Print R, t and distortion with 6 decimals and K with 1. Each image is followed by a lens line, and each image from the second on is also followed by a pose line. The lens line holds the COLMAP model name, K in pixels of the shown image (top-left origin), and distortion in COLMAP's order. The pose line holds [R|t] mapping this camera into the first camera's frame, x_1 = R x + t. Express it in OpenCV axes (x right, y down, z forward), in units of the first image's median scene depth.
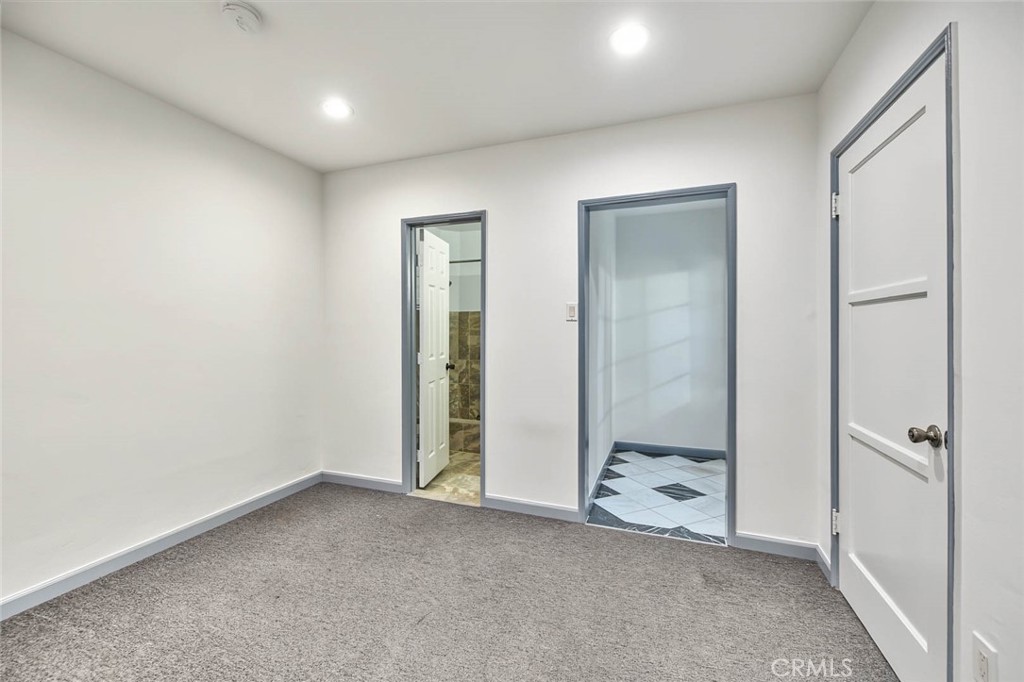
lens RADIAL K [[431.0, 0, 510.1], [0, 431.0, 333.3], [0, 0, 1]] dist [0.001427, -0.003160]
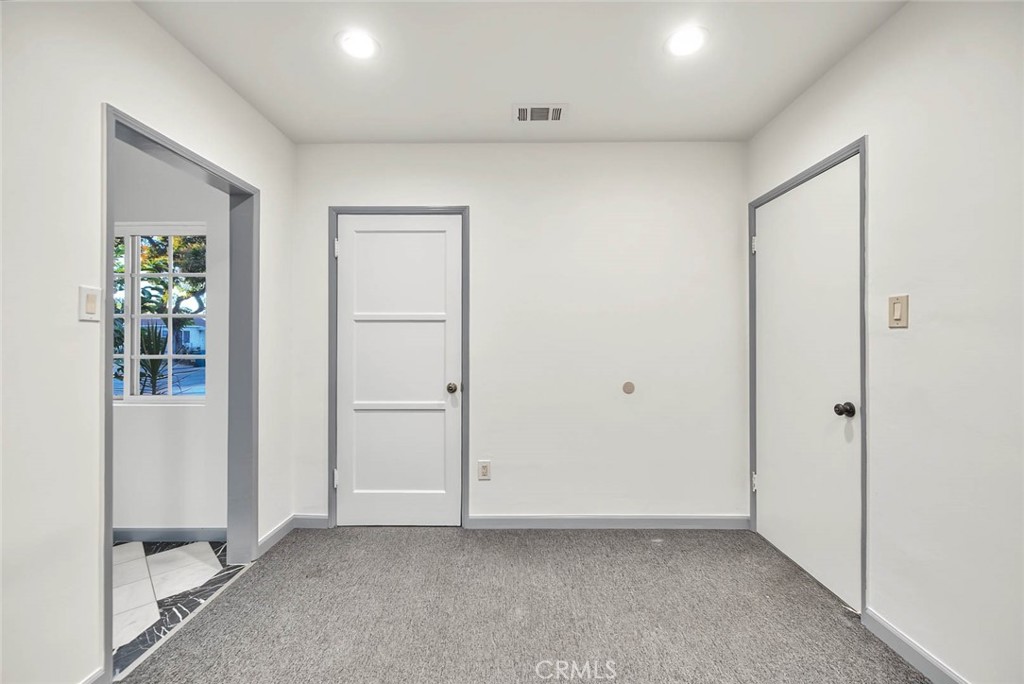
lens RADIAL K [[431.0, 0, 524.8], [0, 431.0, 337.1], [0, 0, 1]] dist [0.001427, -0.003160]
pose [[-0.382556, 0.000910, 0.923932, -0.530129], [0.006177, 0.999980, 0.001572, -0.007046], [-0.923912, 0.006309, -0.382554, 0.687841]]
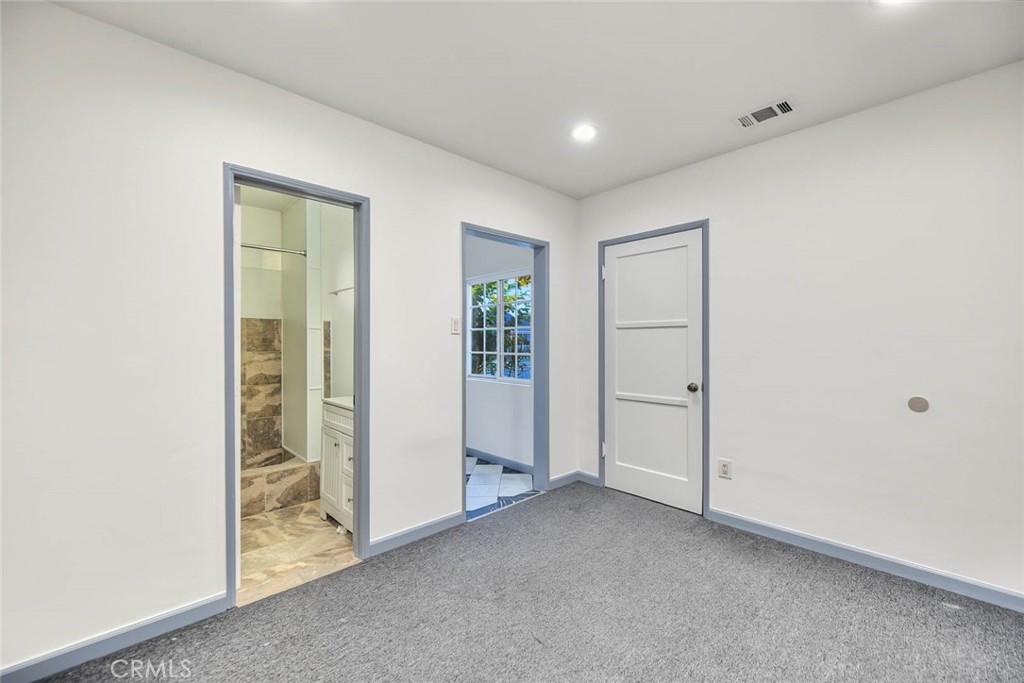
lens RADIAL K [[431.0, 0, 515.6], [0, 431.0, 344.1], [0, 0, 1]] dist [0.001427, -0.003160]
pose [[0.413203, -0.007445, 0.910609, -0.728664], [0.009367, 0.999948, 0.003925, -0.007364], [-0.910591, 0.006907, 0.413251, 0.420694]]
